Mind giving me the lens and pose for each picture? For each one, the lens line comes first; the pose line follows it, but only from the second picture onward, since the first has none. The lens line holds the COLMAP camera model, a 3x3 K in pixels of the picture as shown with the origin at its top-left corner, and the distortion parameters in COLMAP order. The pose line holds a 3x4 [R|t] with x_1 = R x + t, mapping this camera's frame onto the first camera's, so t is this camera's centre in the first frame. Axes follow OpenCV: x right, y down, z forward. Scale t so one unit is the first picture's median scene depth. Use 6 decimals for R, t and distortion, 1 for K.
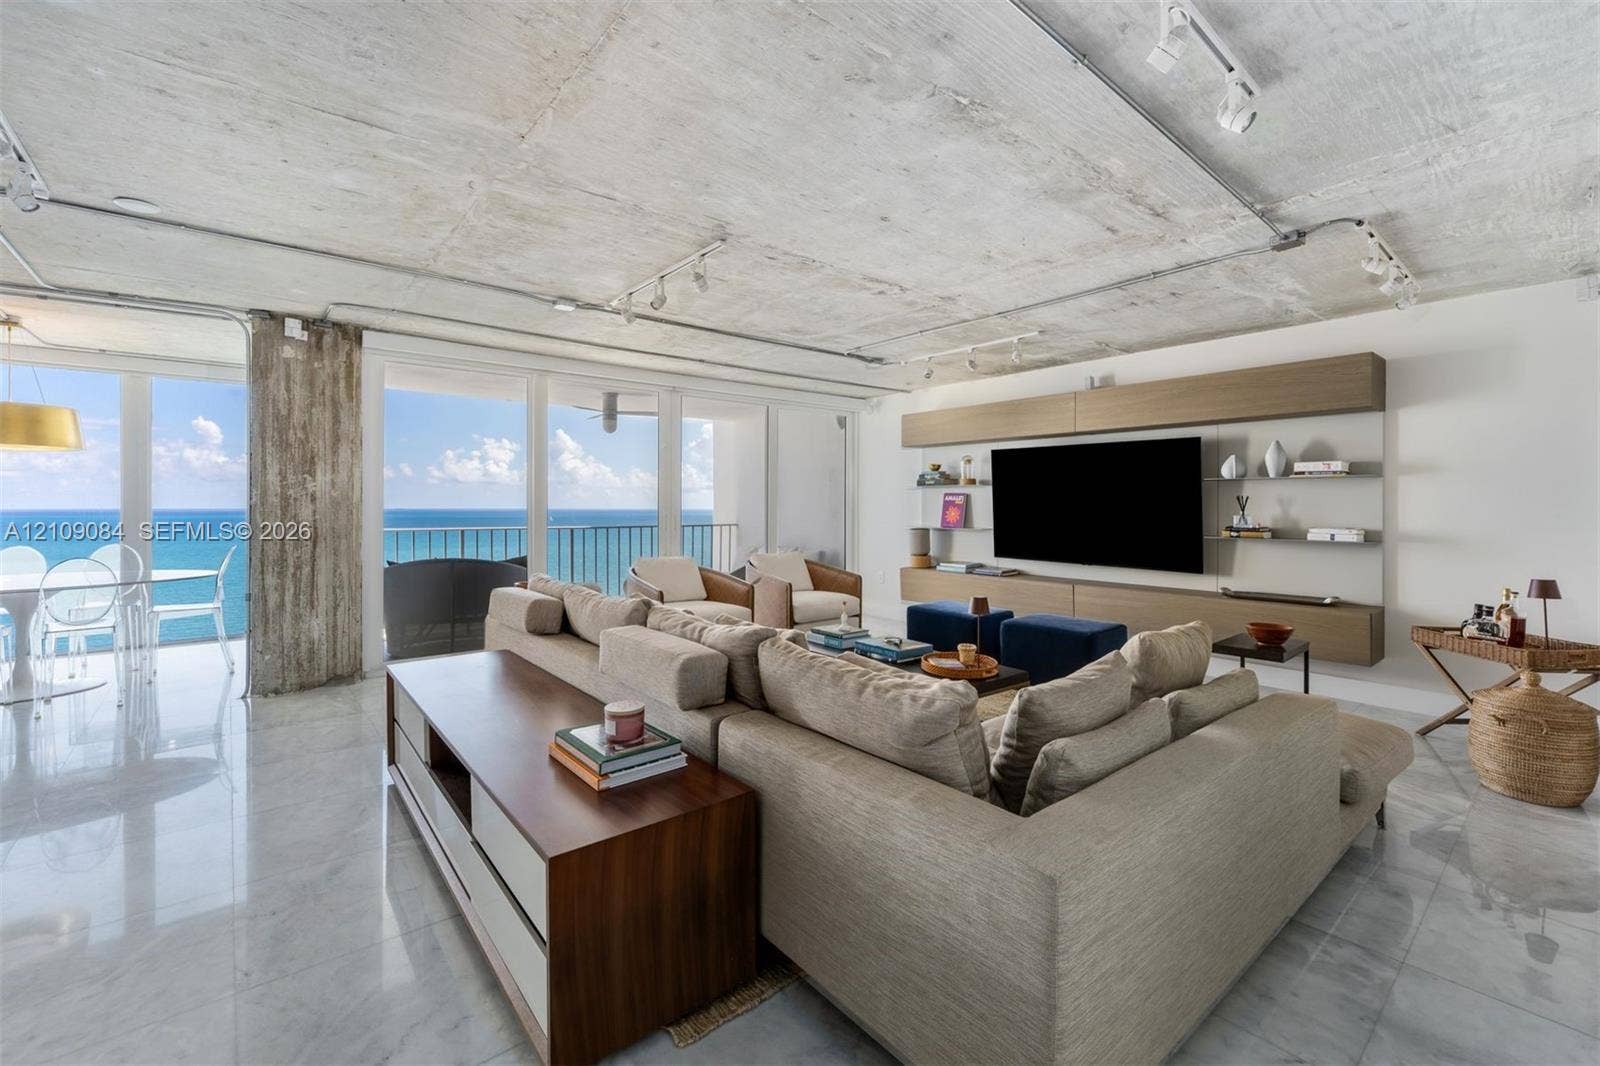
lens RADIAL K [[658.6, 0, 800.0], [0, 658.6, 533.0], [0, 0, 1]] dist [0.001001, 0.000096]
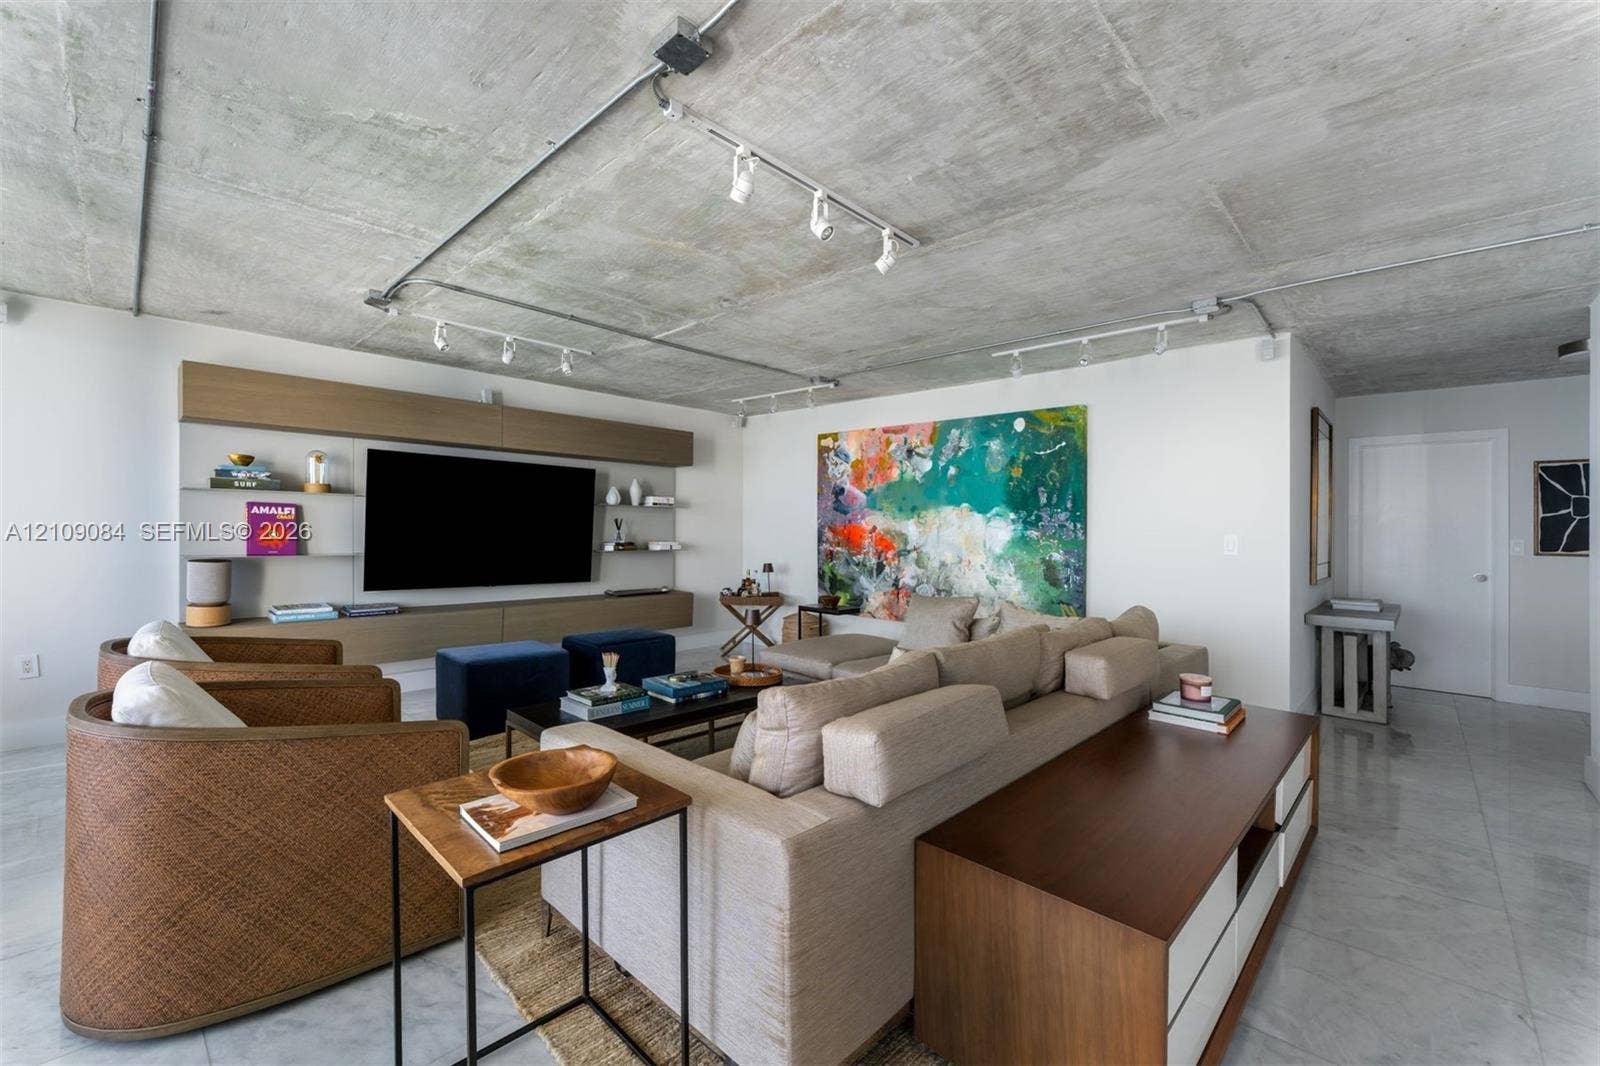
lens RADIAL K [[658.6, 0, 800.0], [0, 658.6, 533.0], [0, 0, 1]] dist [0.001001, 0.000096]
pose [[-0.100227, -0.001807, 0.994963, -1.016264], [0.035129, 0.999368, 0.005354, -0.034865], [-0.994344, 0.035489, -0.100100, 1.197609]]
